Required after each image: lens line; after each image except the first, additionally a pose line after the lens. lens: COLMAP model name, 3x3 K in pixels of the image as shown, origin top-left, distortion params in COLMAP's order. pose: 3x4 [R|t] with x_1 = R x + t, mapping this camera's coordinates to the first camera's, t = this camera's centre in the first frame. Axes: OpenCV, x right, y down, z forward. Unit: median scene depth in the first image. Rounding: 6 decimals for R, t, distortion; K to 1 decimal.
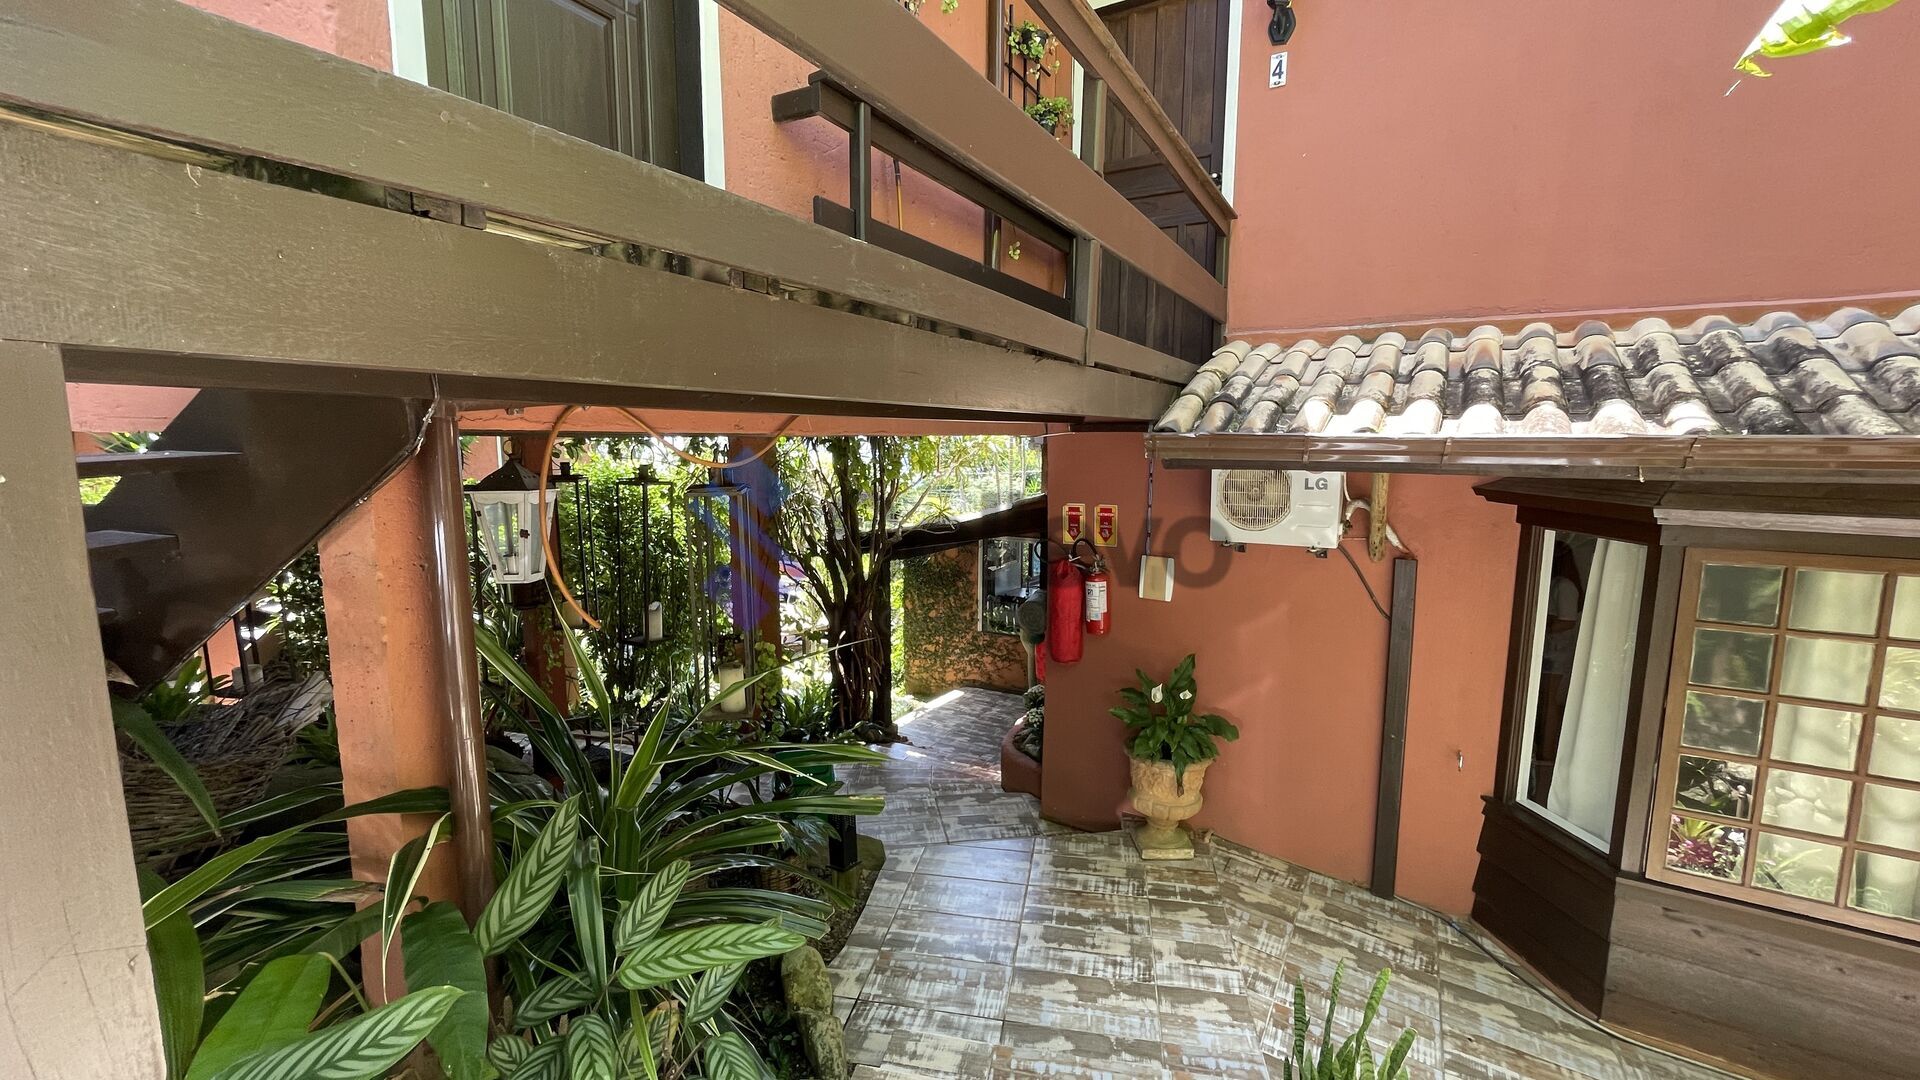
lens RADIAL K [[778.7, 0, 960.0], [0, 778.7, 540.0], [0, 0, 1]] dist [-0.001075, -0.000063]
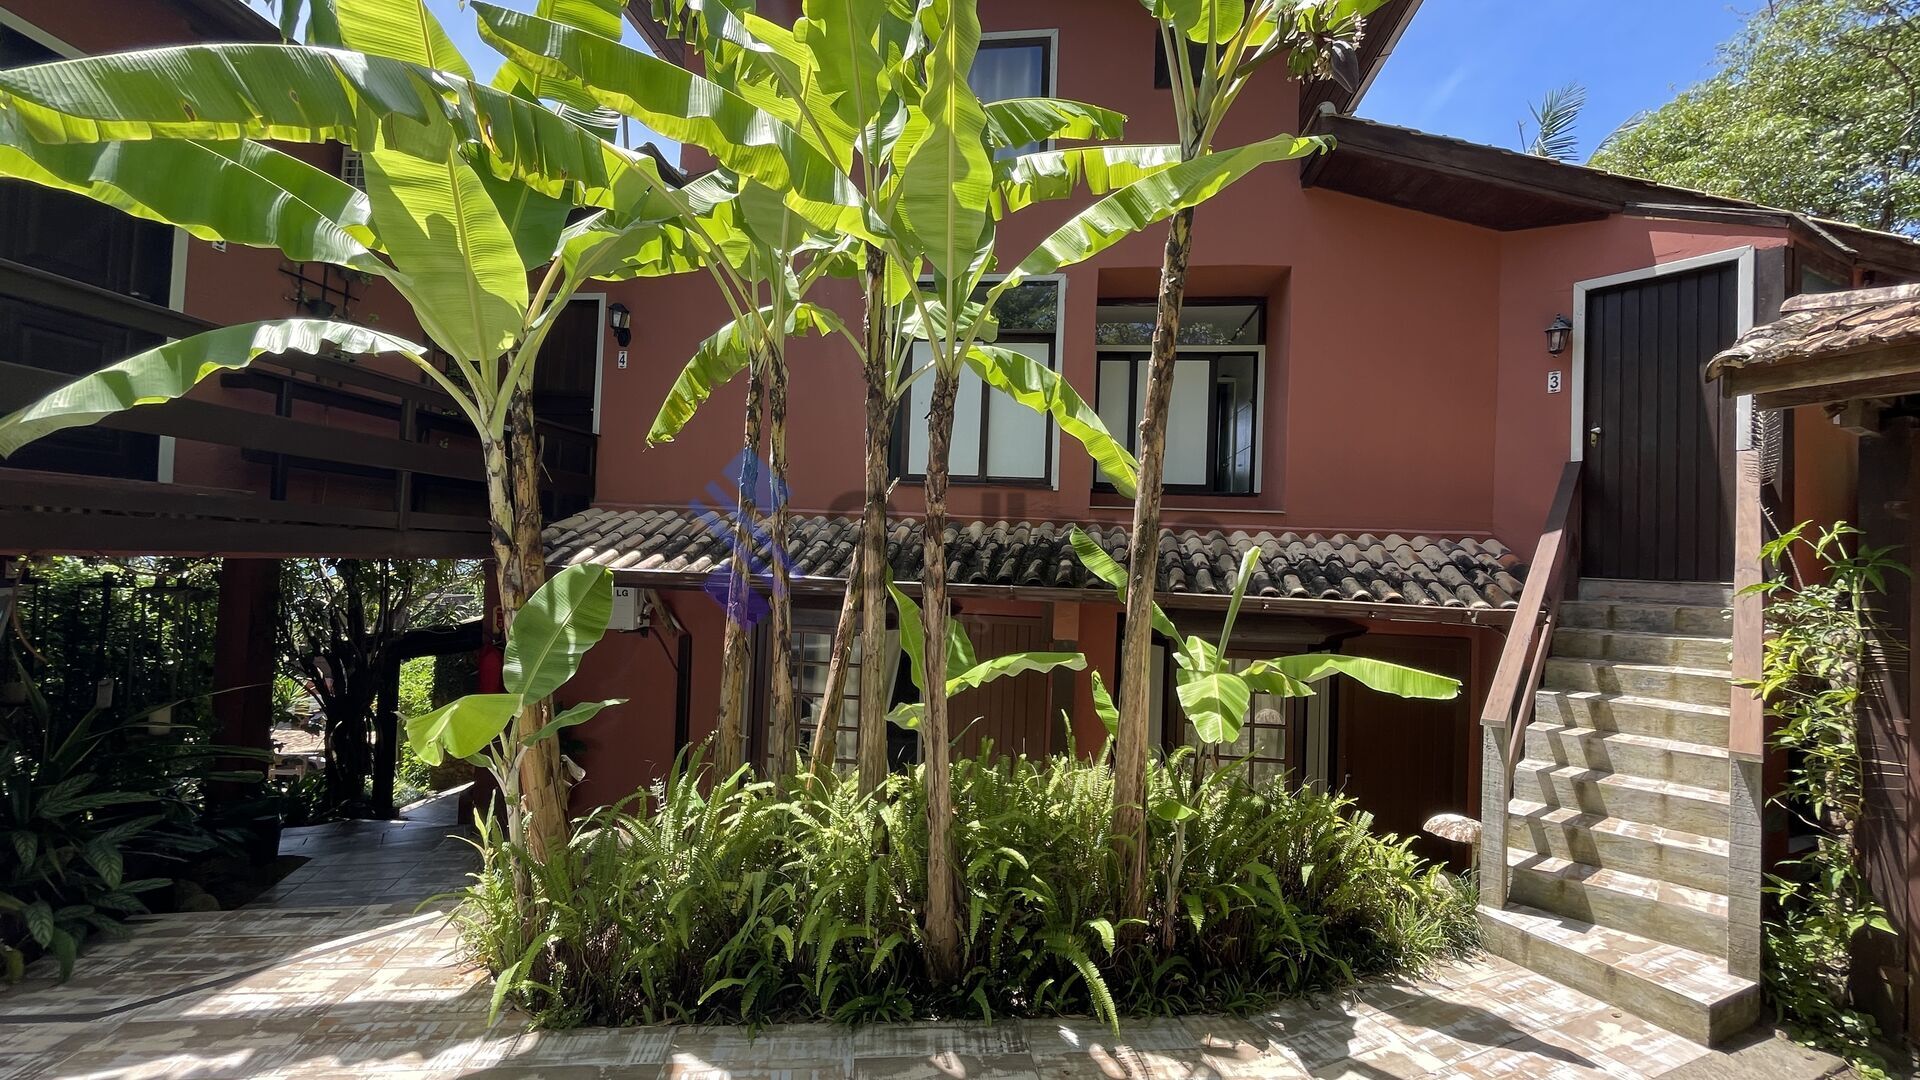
lens RADIAL K [[821.5, 0, 960.0], [0, 821.5, 540.0], [0, 0, 1]] dist [-0.000010, 0.000430]
pose [[0.918864, 0.042099, 0.392321, 0.320483], [0.016174, 0.989437, -0.144055, 0.068880], [-0.394242, 0.138713, 0.908478, -0.765647]]
